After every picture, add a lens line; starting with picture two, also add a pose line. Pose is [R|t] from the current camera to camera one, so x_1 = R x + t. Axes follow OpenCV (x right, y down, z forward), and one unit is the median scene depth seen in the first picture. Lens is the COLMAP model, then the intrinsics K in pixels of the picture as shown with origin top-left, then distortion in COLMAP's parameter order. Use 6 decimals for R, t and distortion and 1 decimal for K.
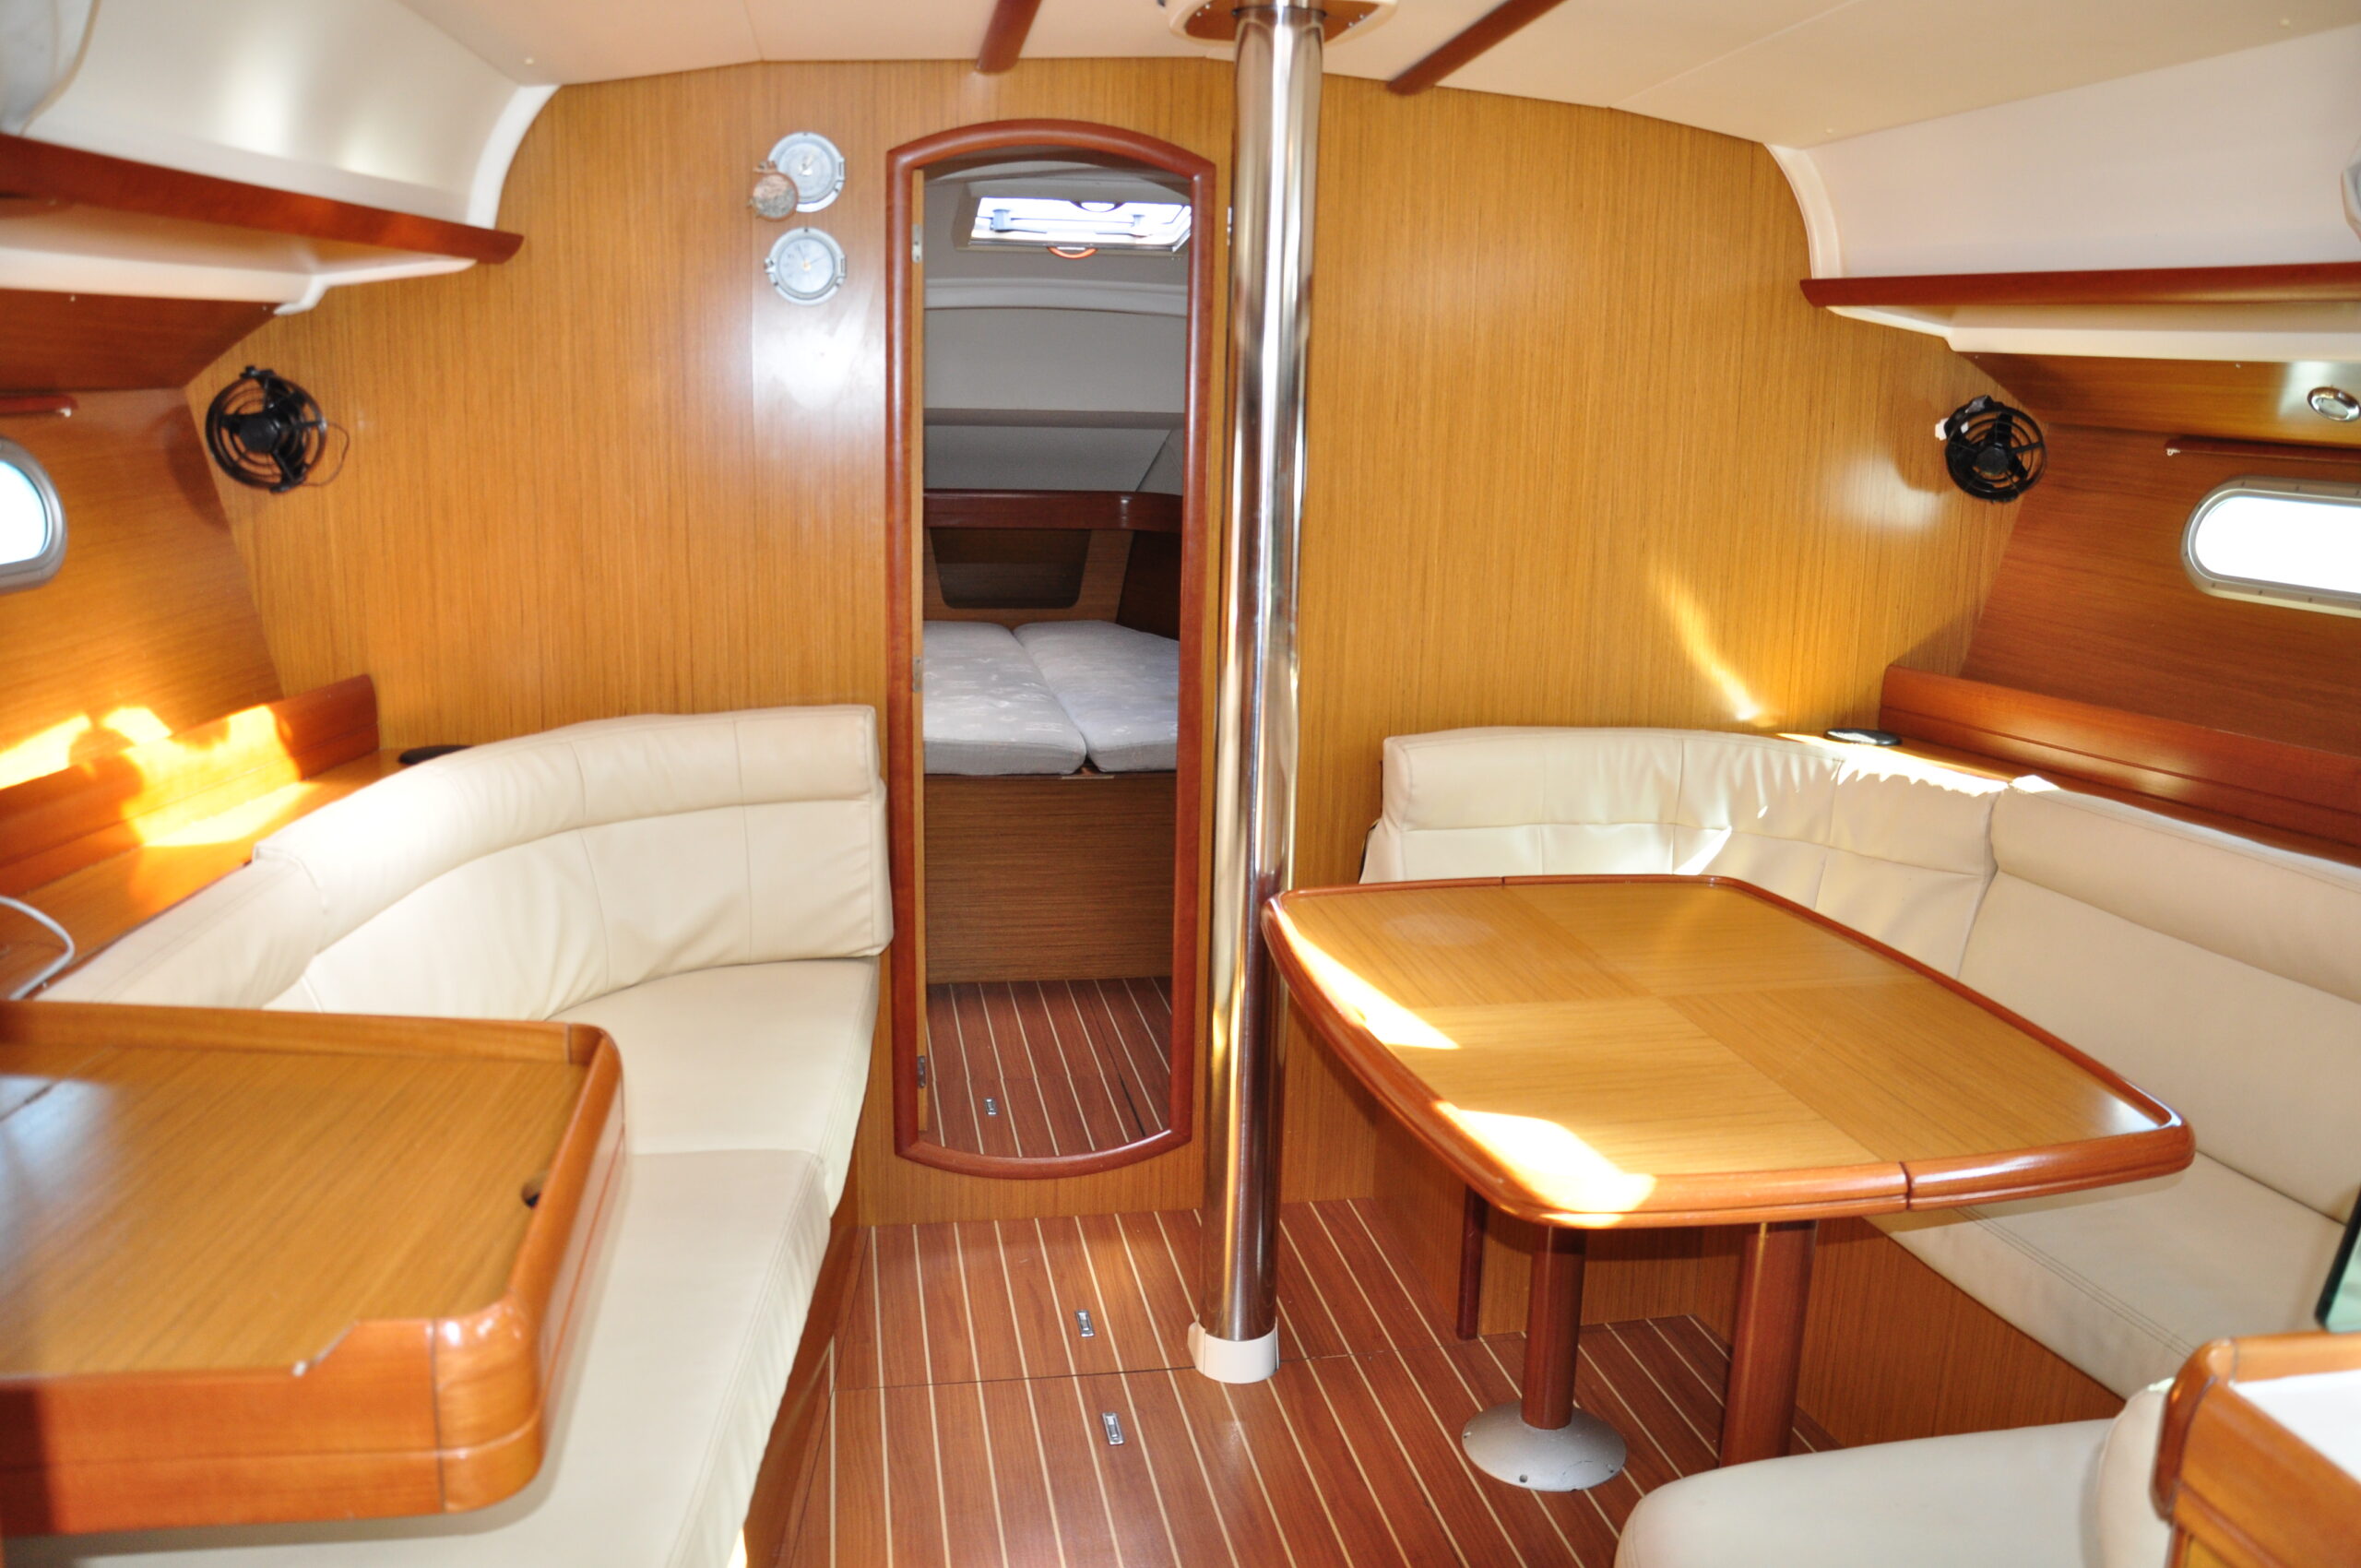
lens RADIAL K [[1861.5, 0, 1184.1], [0, 1861.5, 816.4], [0, 0, 1]] dist [-0.104229, 0.007516]
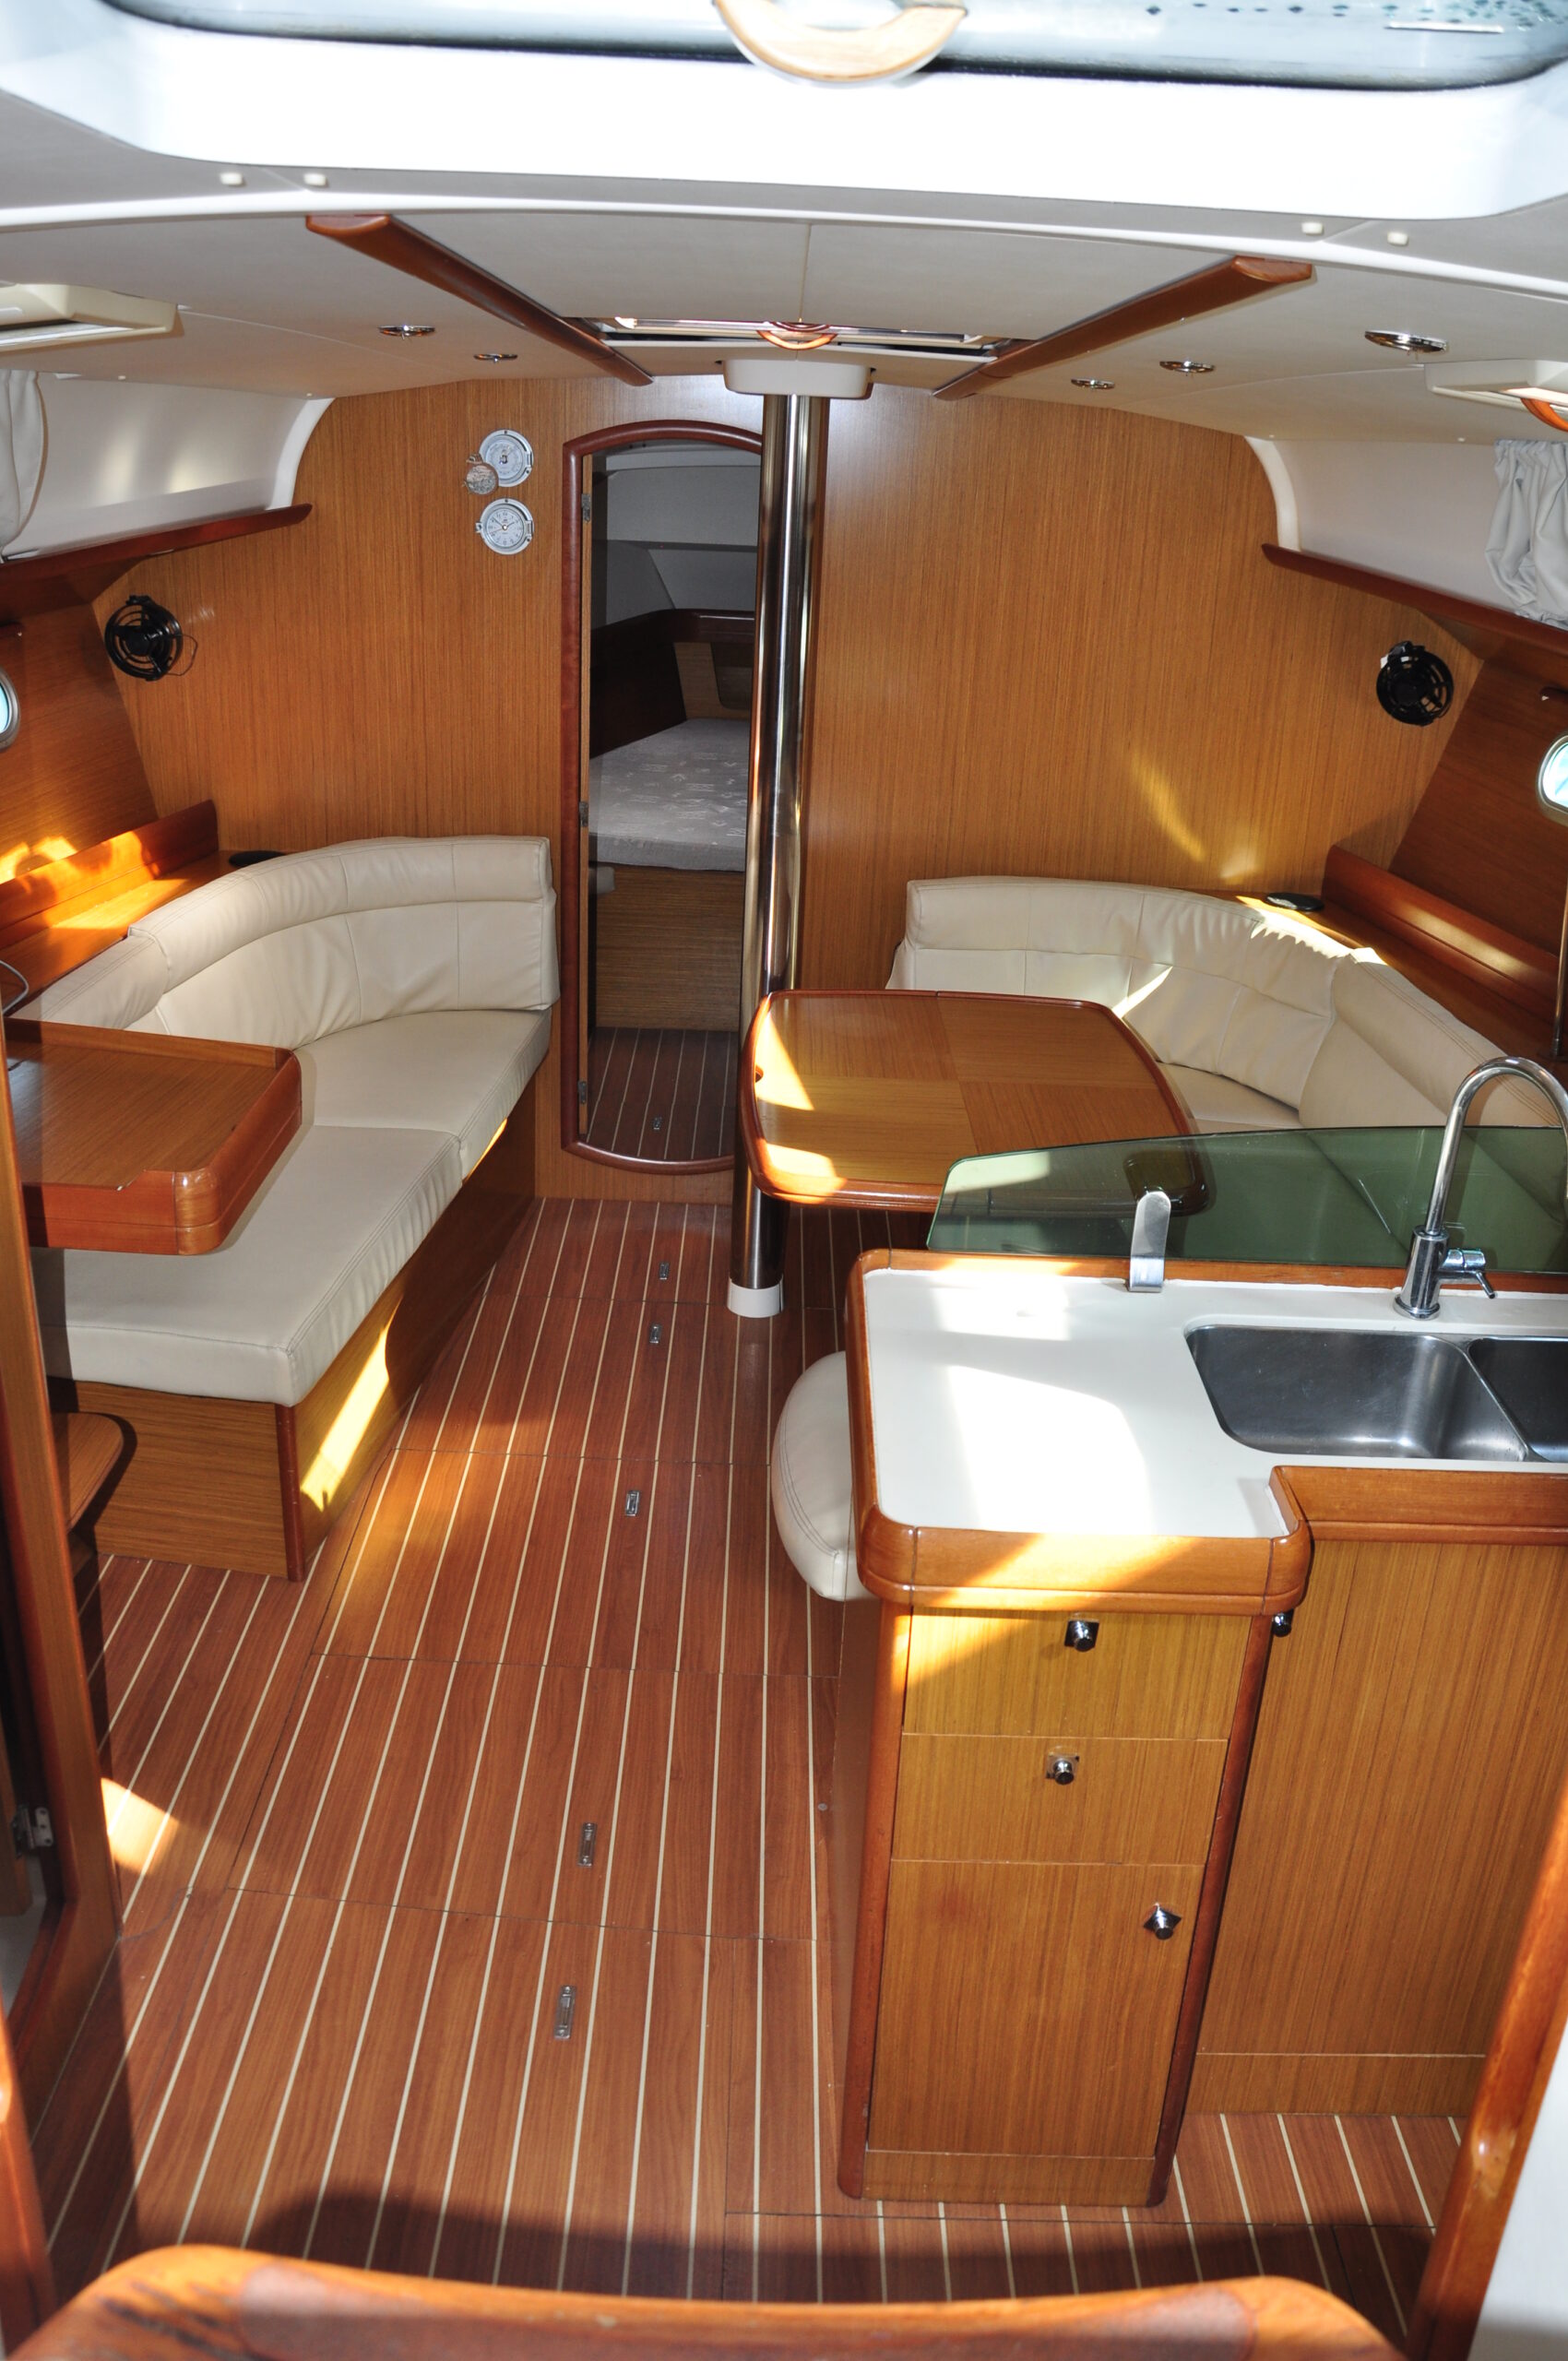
lens RADIAL K [[1861.5, 0, 784.0], [0, 1861.5, 1180.5], [0, 0, 1]] dist [-0.104229, 0.007516]
pose [[0.982660, 0.091013, -0.161541, 0.275457], [-0.060787, 0.981221, 0.183056, -0.074823], [0.175168, -0.170062, 0.969740, -0.414074]]
